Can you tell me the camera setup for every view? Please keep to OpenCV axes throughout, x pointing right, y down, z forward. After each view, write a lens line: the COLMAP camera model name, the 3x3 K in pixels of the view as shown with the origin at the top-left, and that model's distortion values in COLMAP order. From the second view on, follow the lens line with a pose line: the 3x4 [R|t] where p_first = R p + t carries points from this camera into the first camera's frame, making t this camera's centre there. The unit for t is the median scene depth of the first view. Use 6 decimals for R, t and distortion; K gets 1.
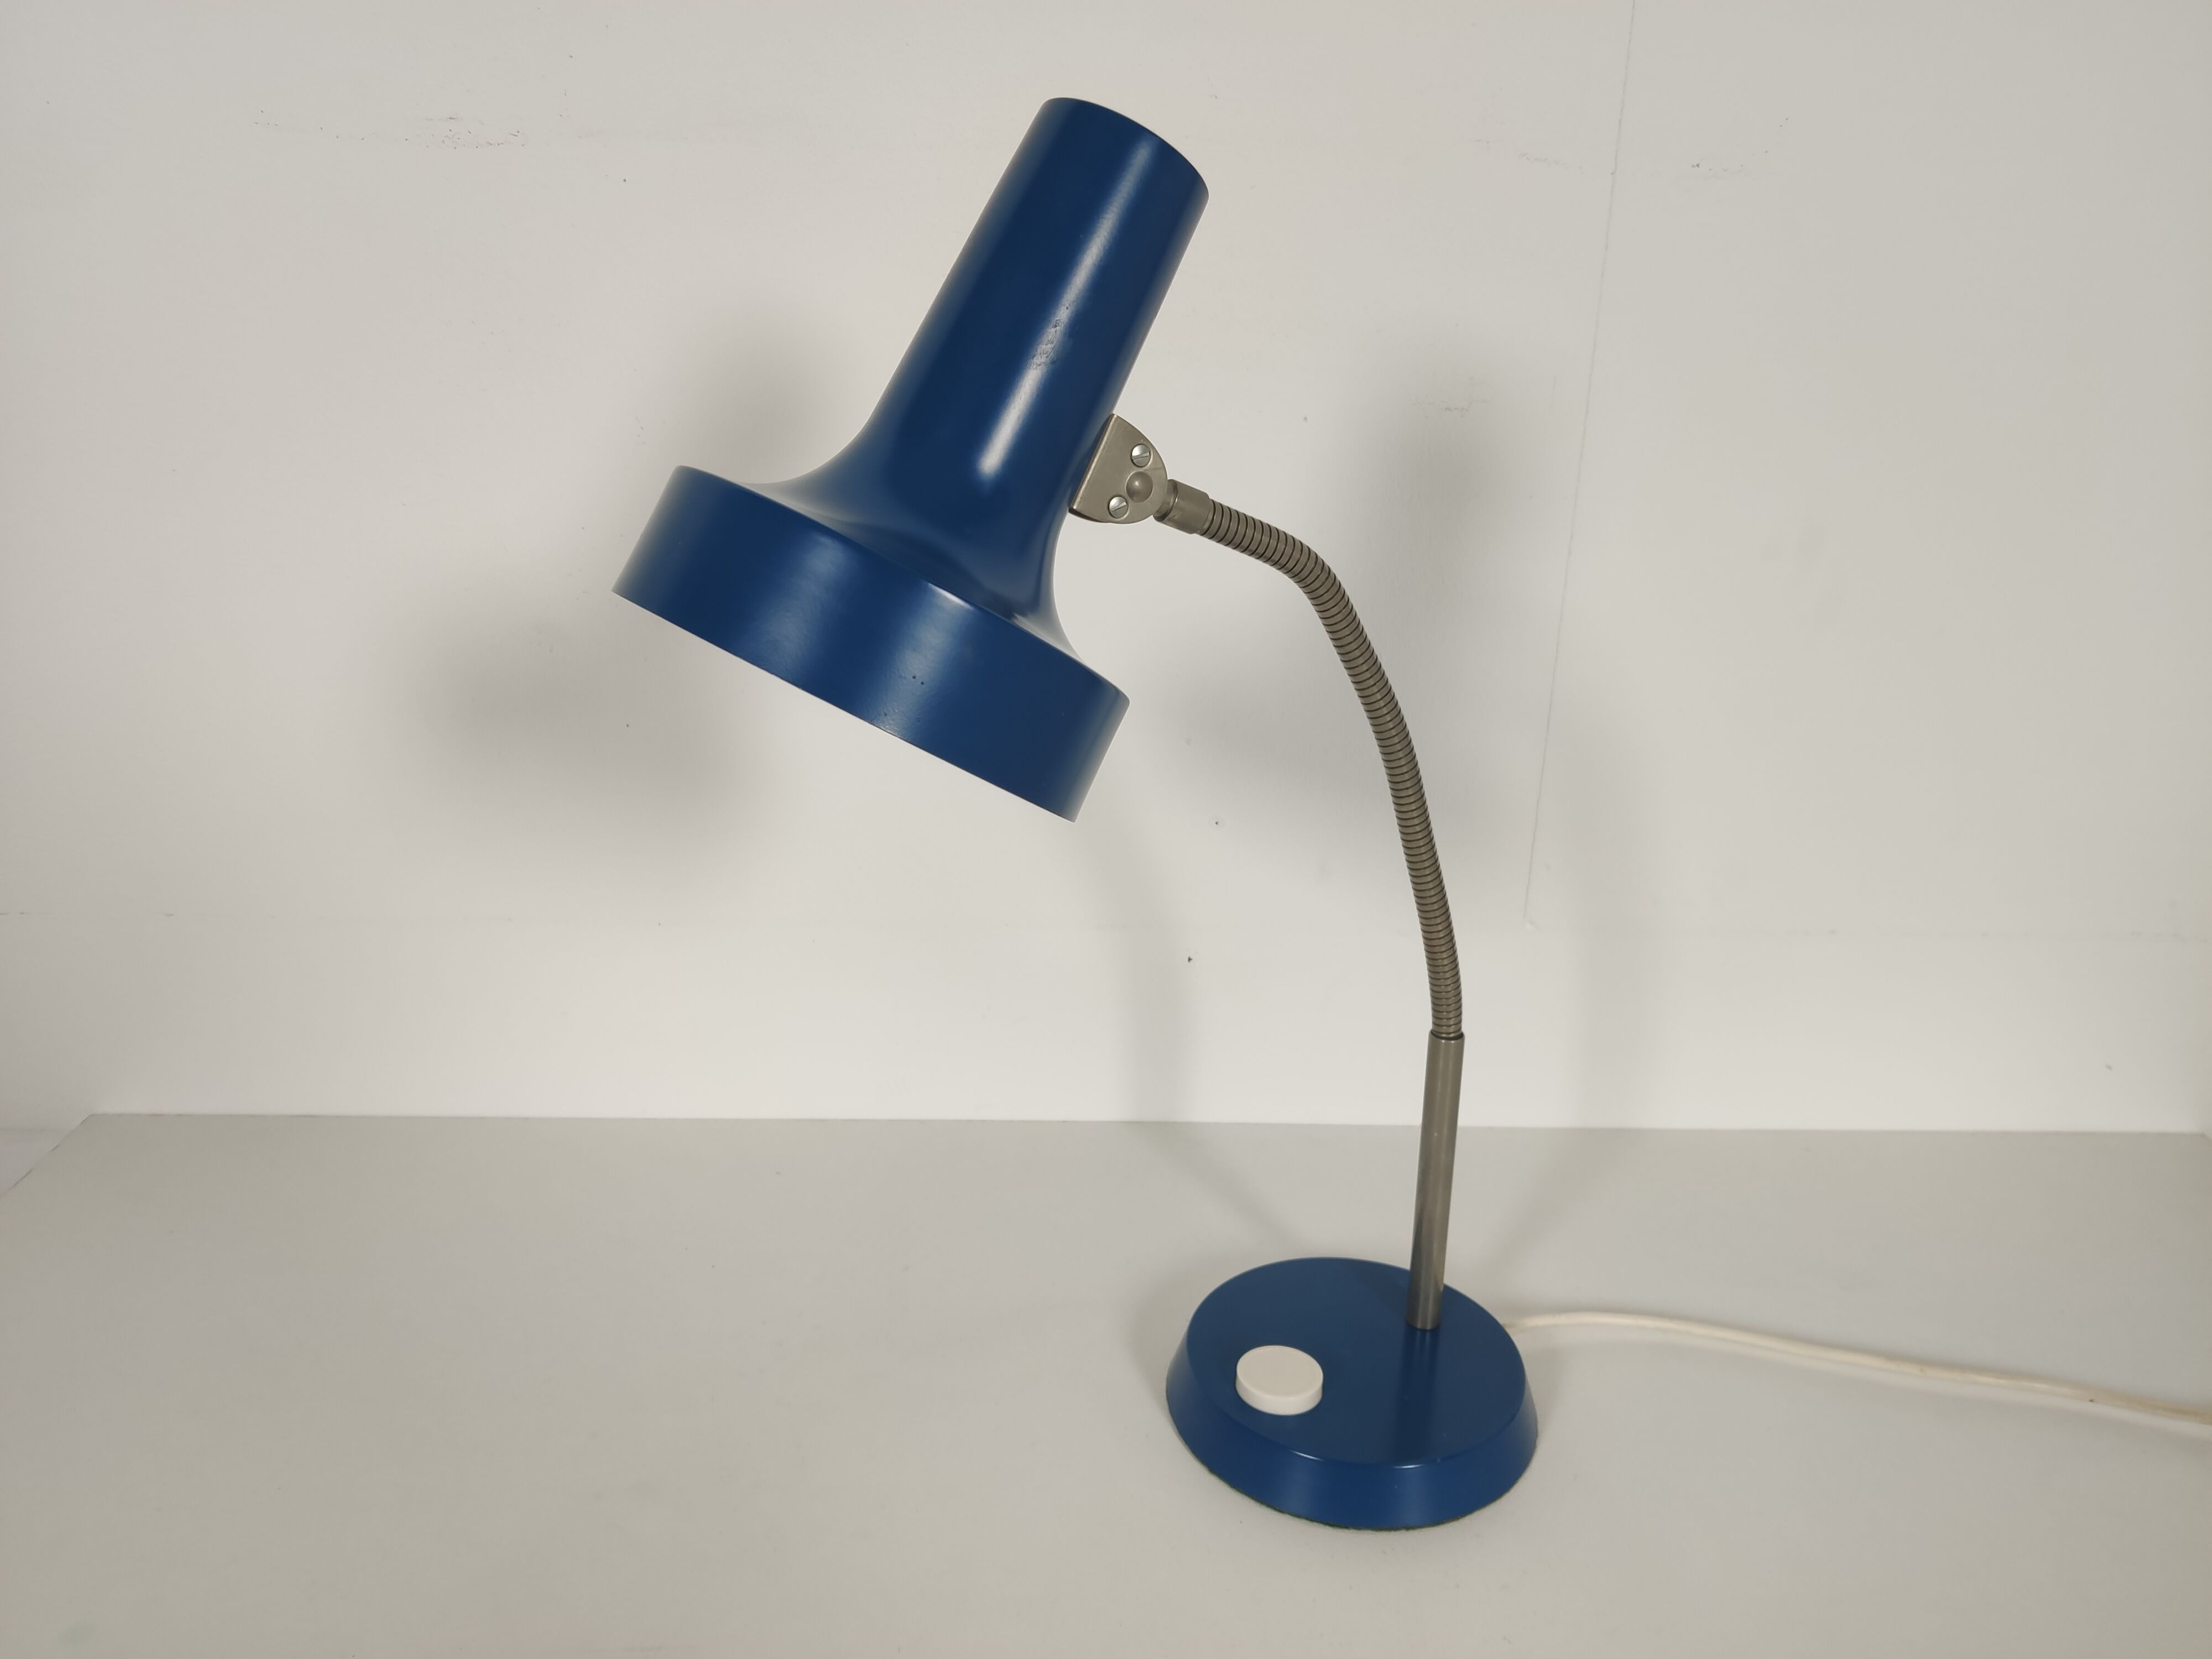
lens RADIAL K [[1670.8, 0, 1097.7], [0, 1670.8, 827.7], [0, 0, 1]] dist [-0.006347, -0.007552]
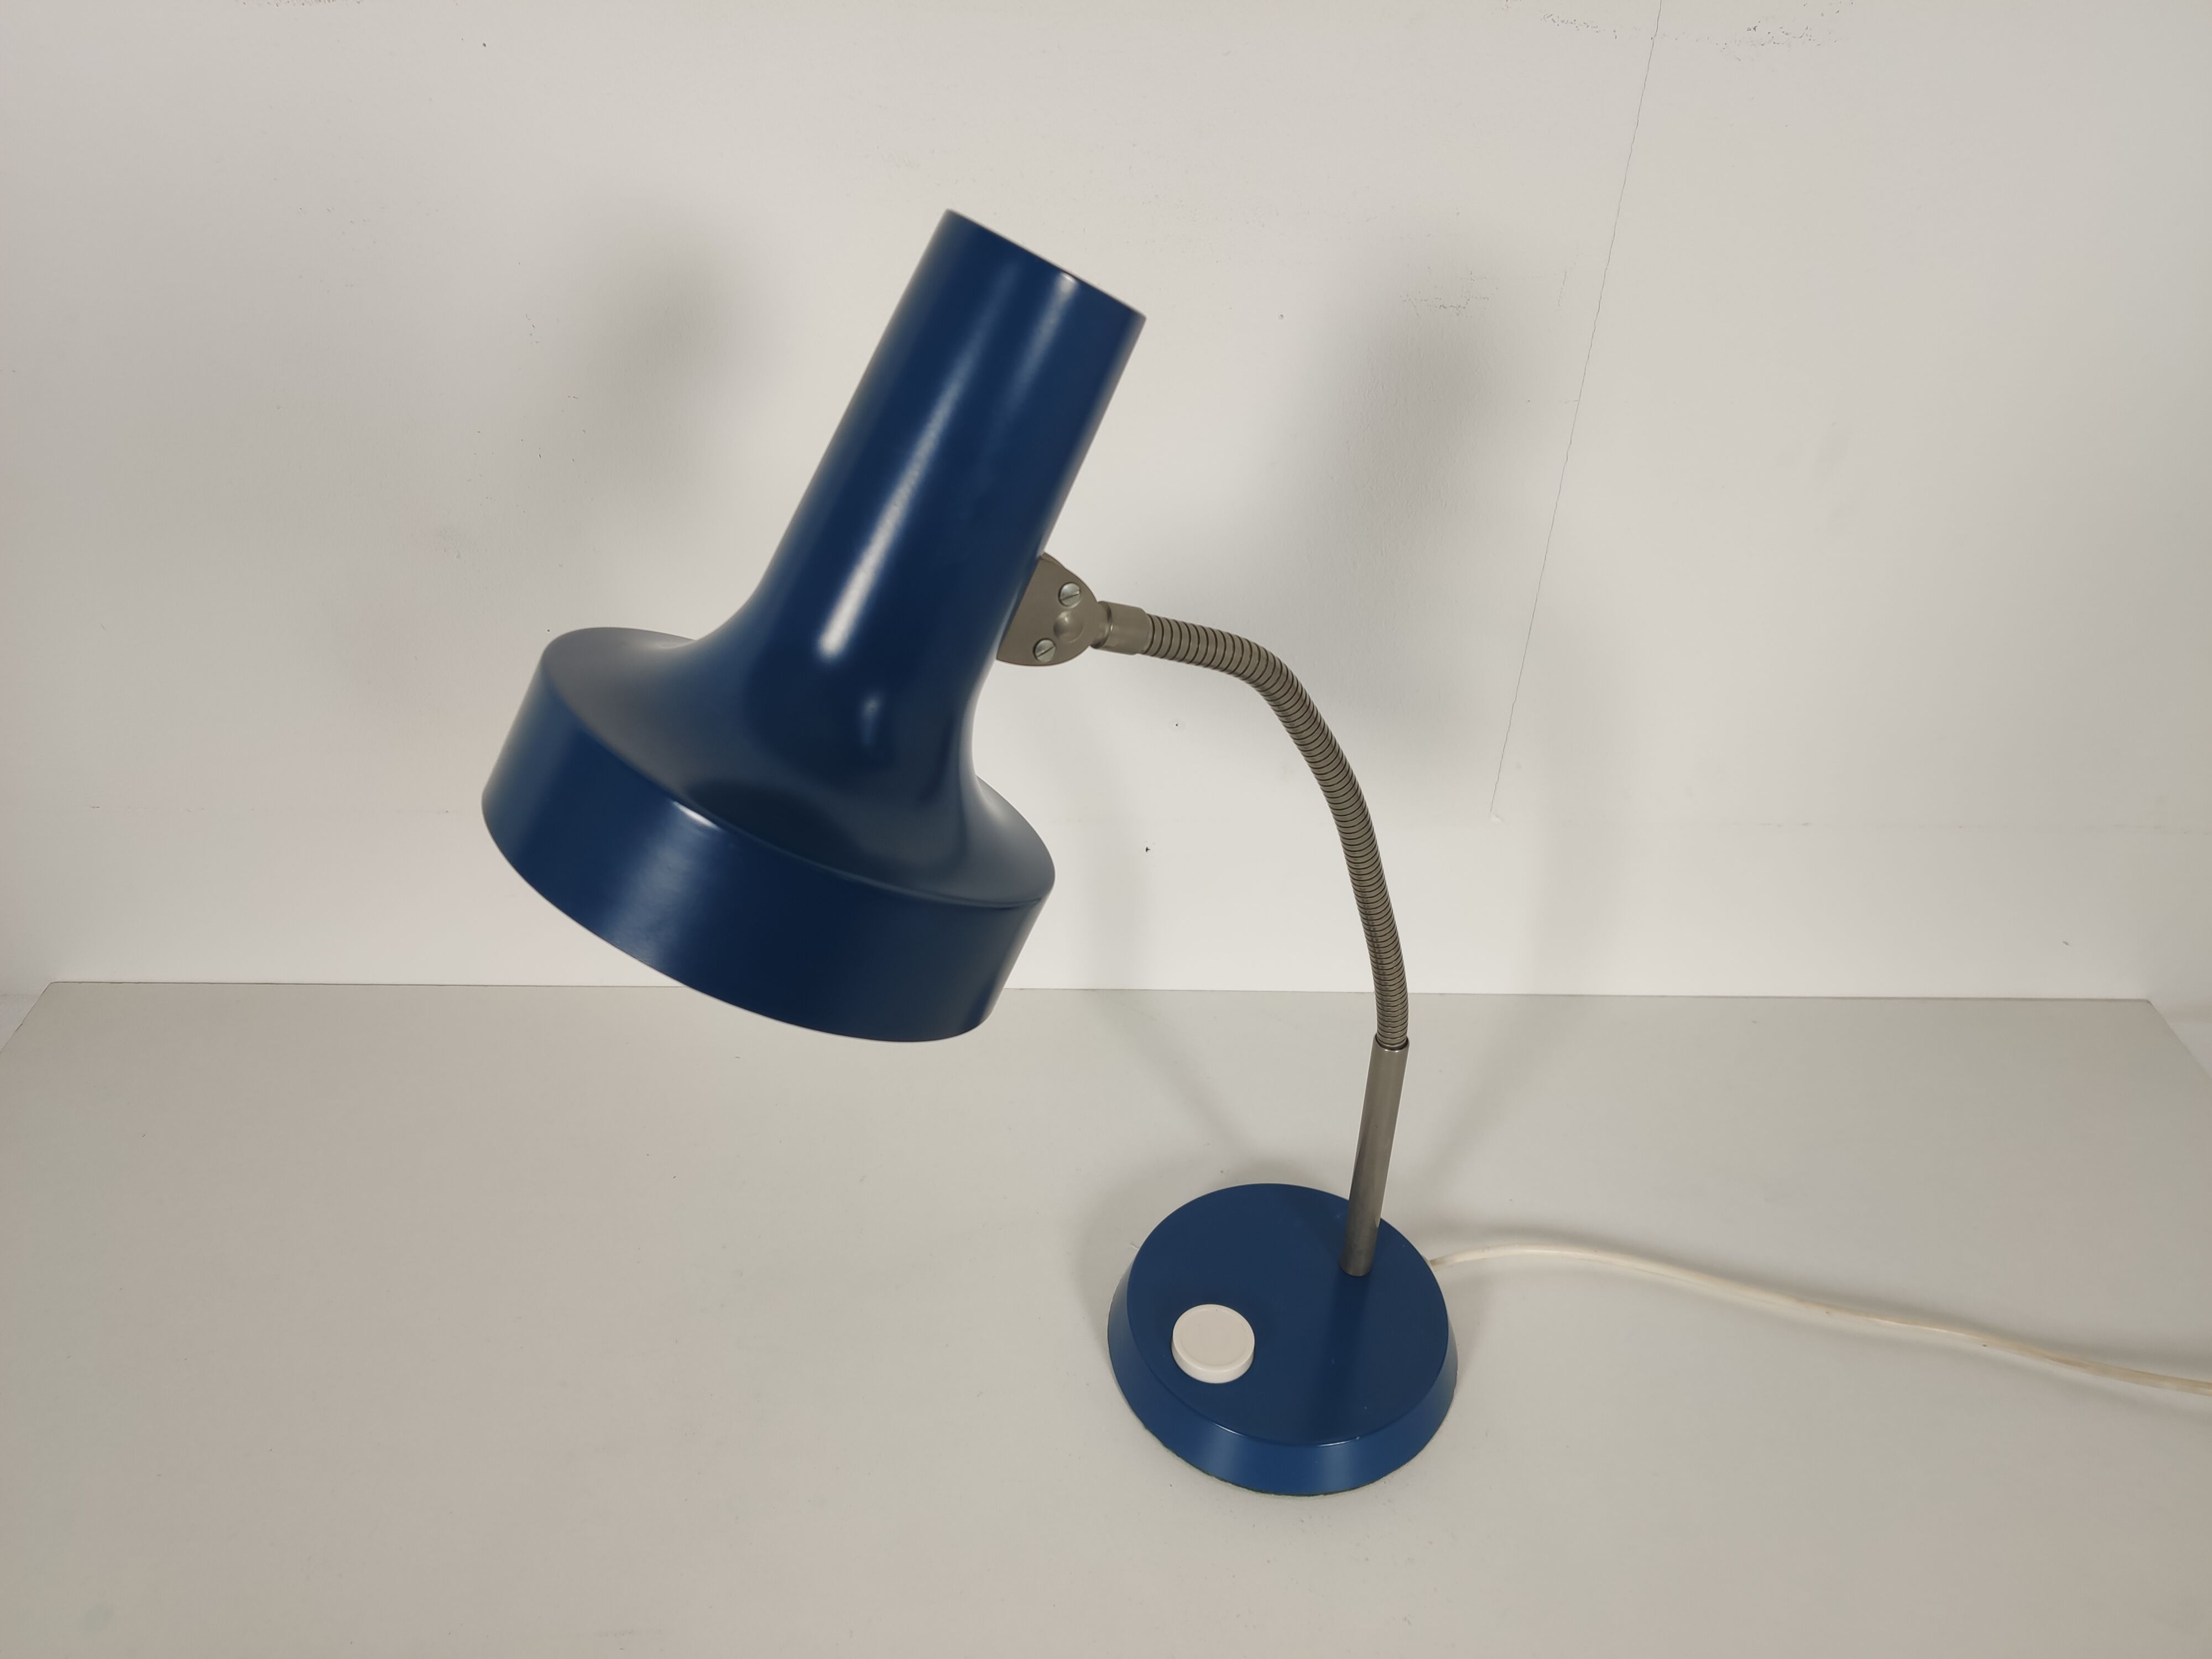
lens RADIAL K [[1670.8, 0, 1094.6], [0, 1670.8, 836.4], [0, 0, 1]] dist [-0.006347, -0.007552]
pose [[0.999967, 0.007617, 0.002741, 0.027093], [-0.008081, 0.959462, 0.281721, -0.253521], [-0.000484, -0.281734, 0.959492, 0.076791]]
